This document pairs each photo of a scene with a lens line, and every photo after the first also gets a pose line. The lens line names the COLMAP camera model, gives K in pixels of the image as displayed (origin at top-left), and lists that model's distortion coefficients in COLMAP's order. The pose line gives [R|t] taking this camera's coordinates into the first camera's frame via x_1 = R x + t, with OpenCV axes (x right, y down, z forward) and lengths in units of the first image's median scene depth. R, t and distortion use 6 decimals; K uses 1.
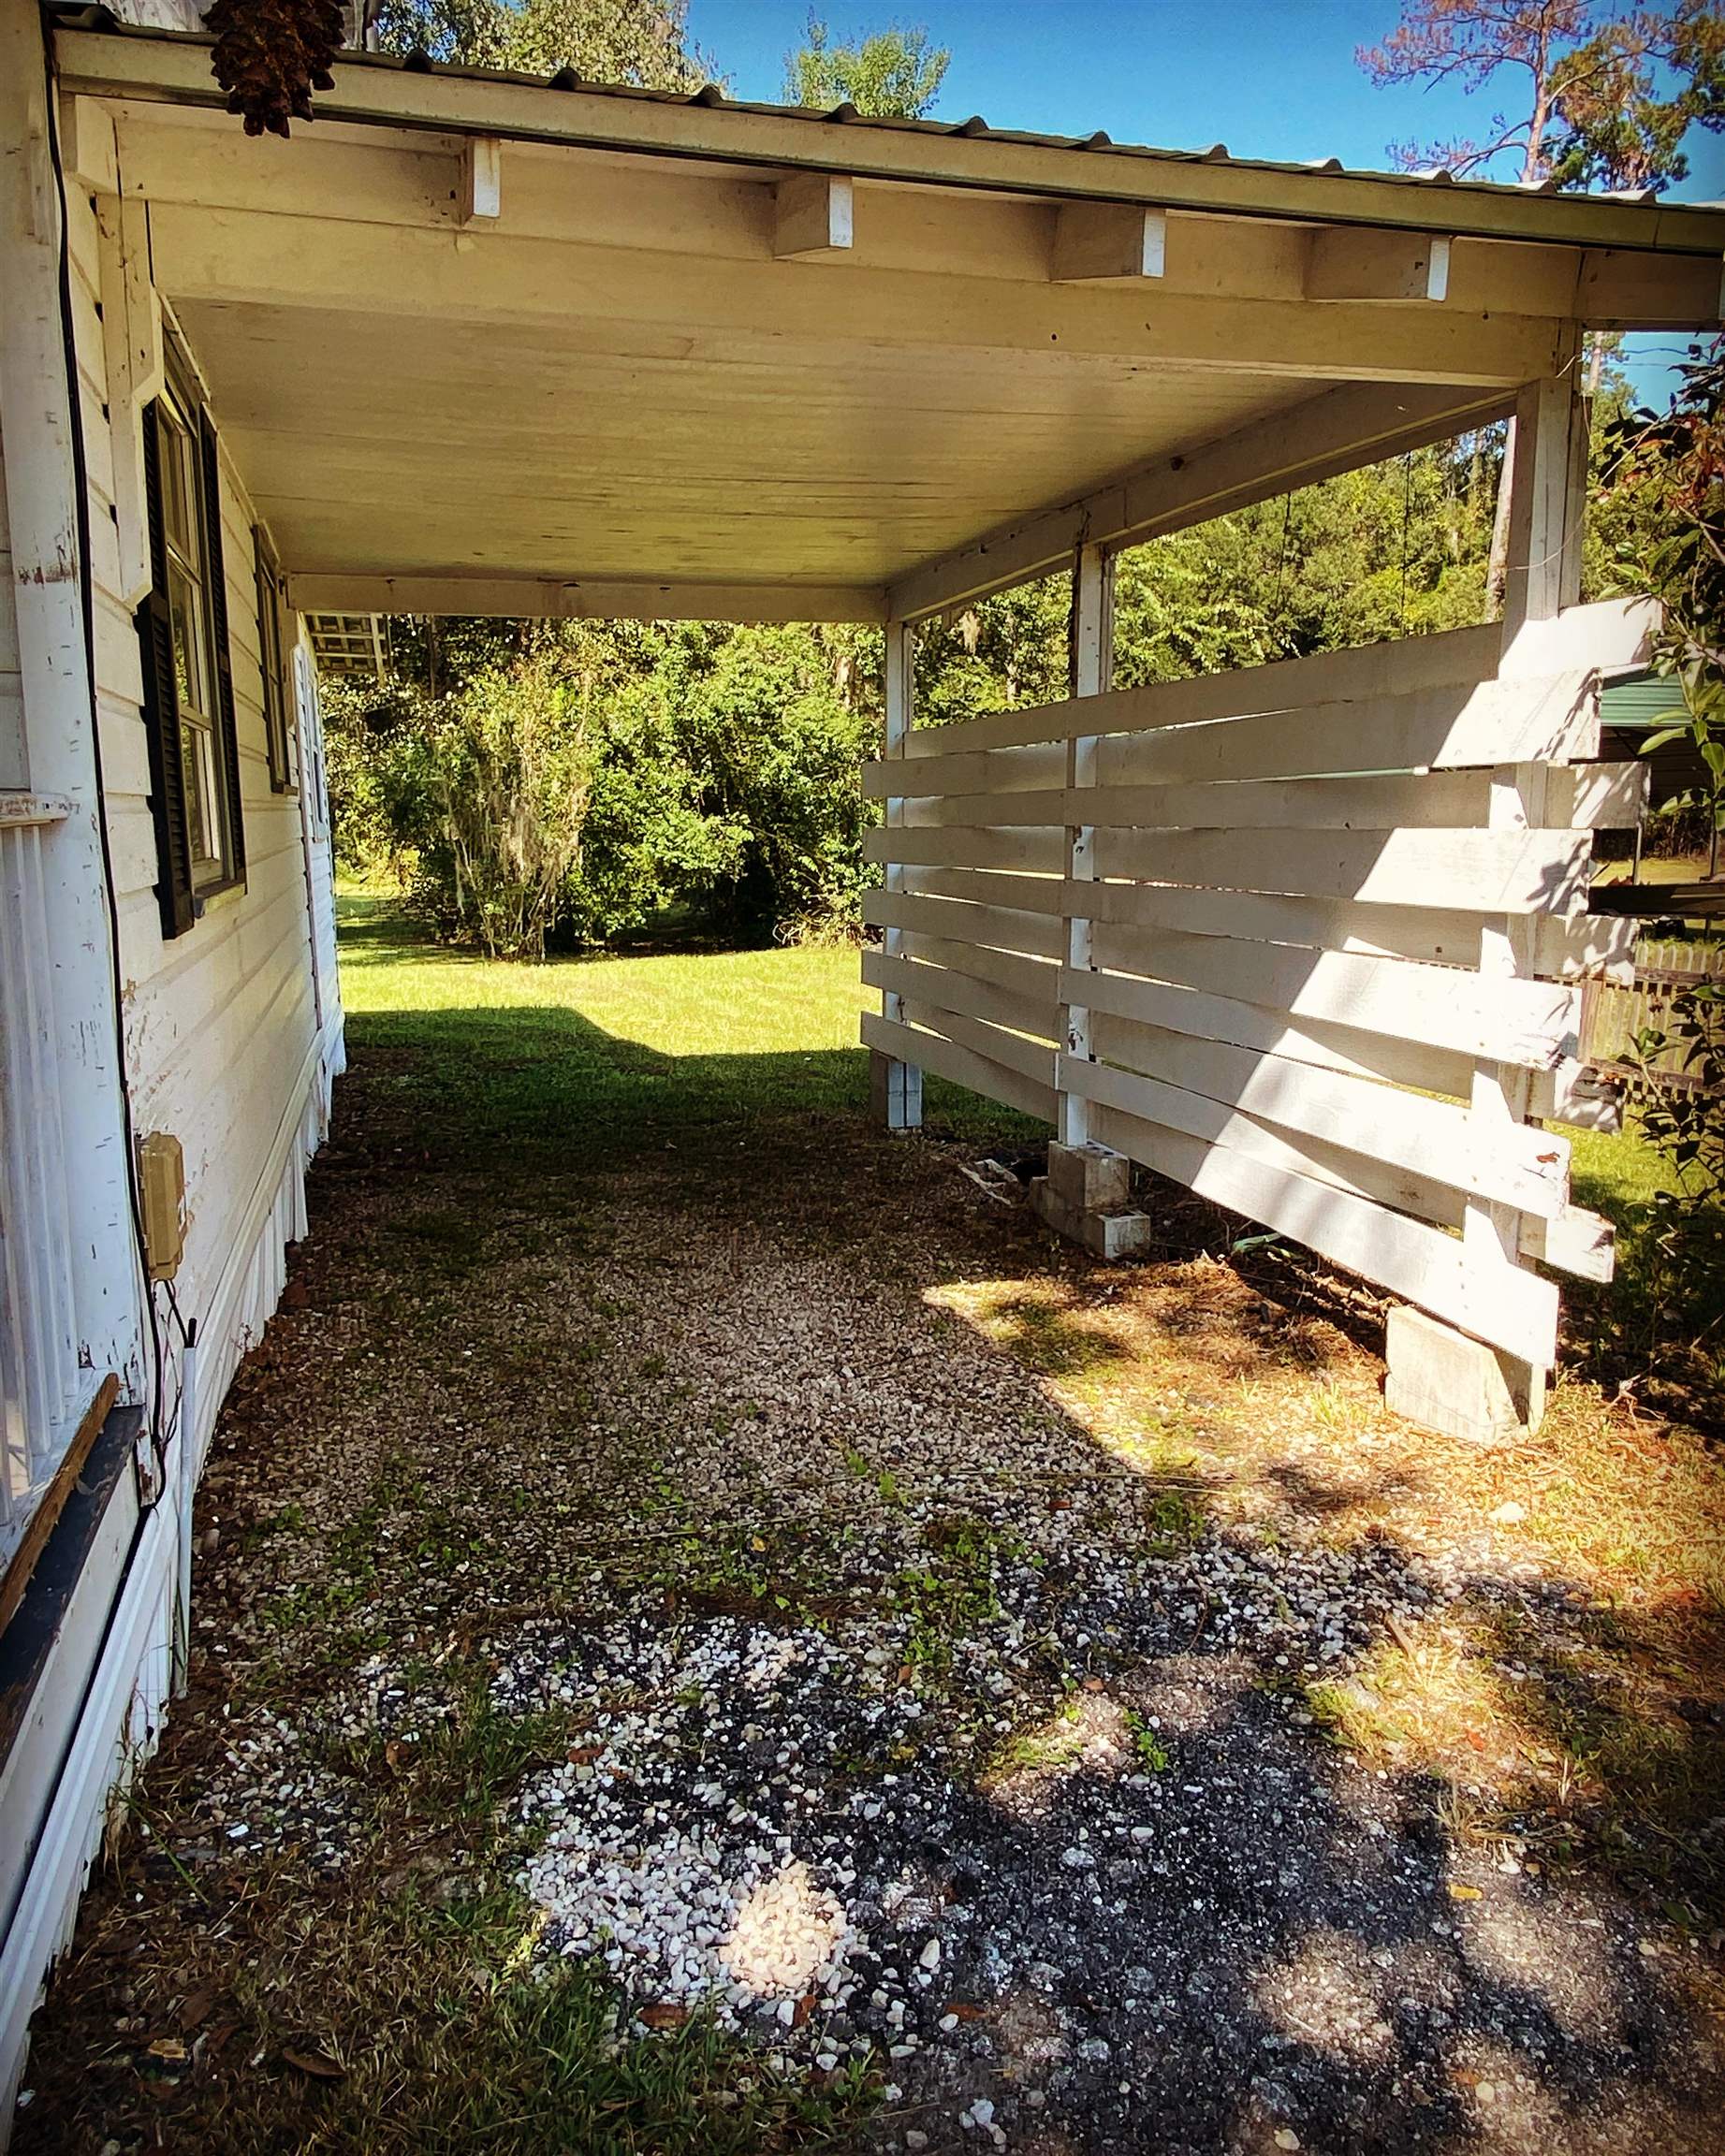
lens RADIAL K [[1607.7, 0, 861.1], [0, 1607.7, 1075.7], [0, 0, 1]] dist [-0.001933, -0.001096]
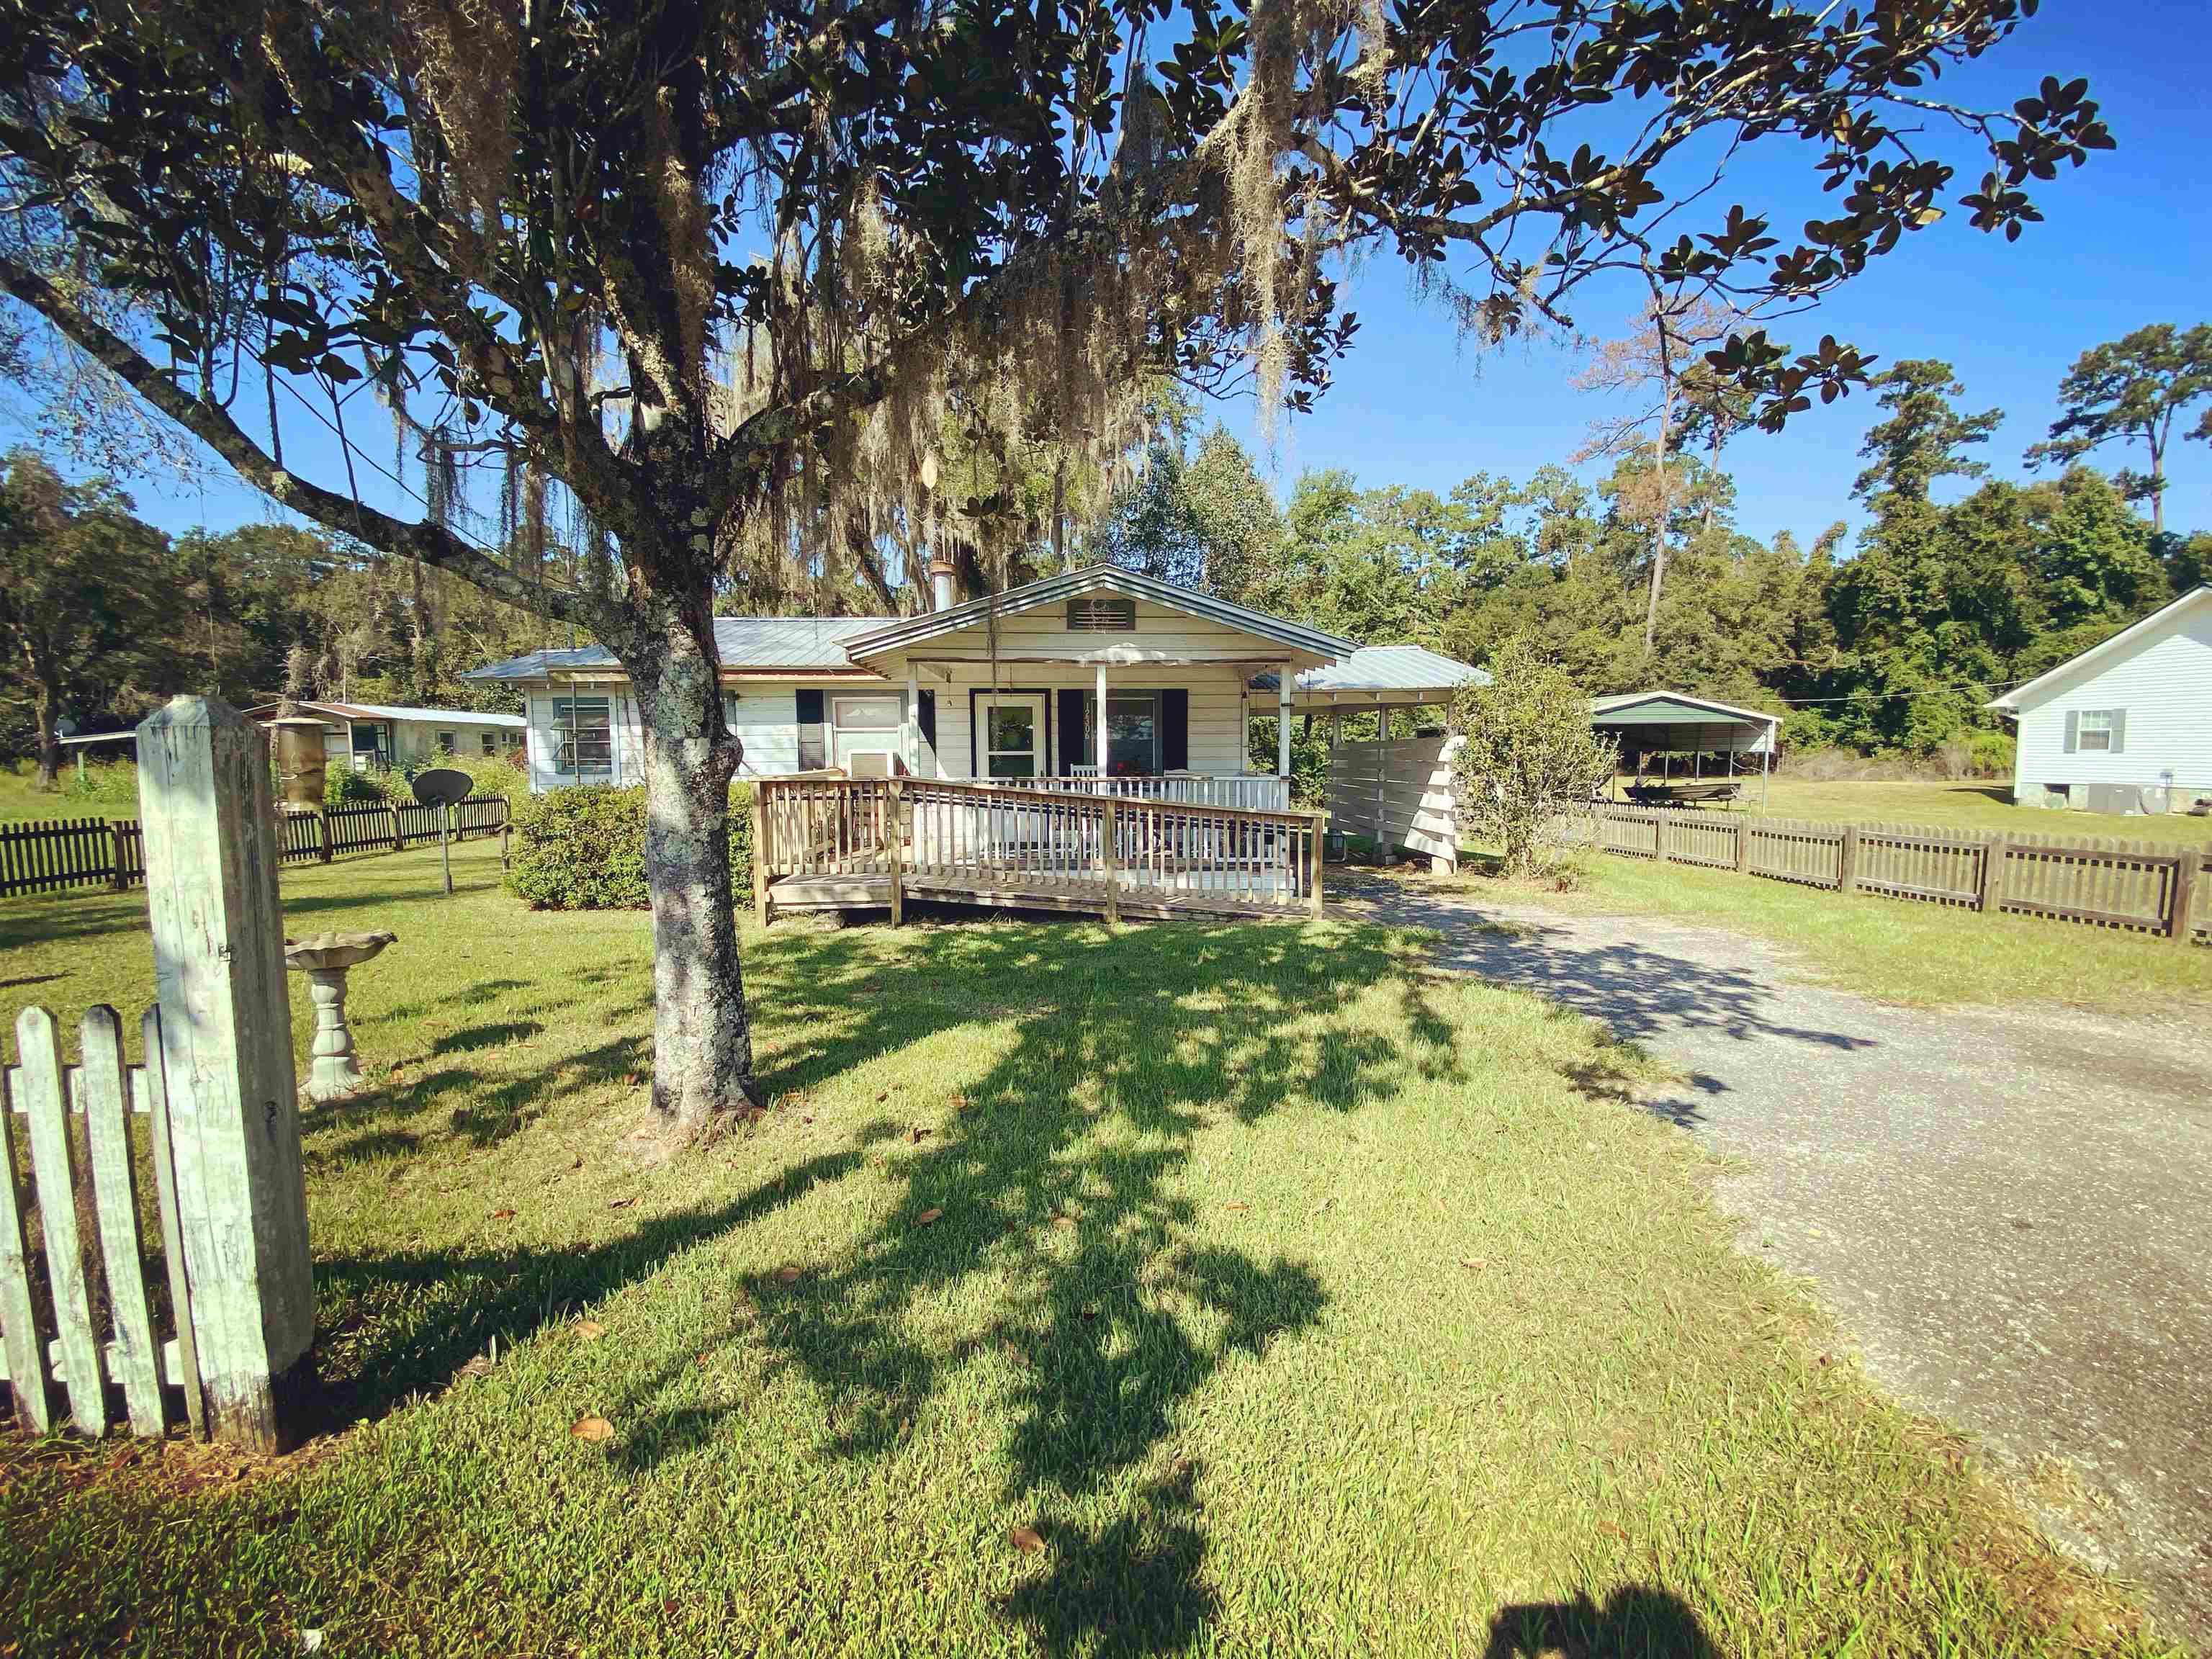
lens RADIAL K [[899.0, 0, 1106.8], [0, 899.0, 836.7], [0, 0, 1]] dist [-0.001026, -0.000059]
pose [[0.977341, 0.020270, -0.210696, -0.108759], [-0.033948, 0.997530, -0.061501, 0.281024], [0.208929, 0.067261, 0.975615, -2.100390]]
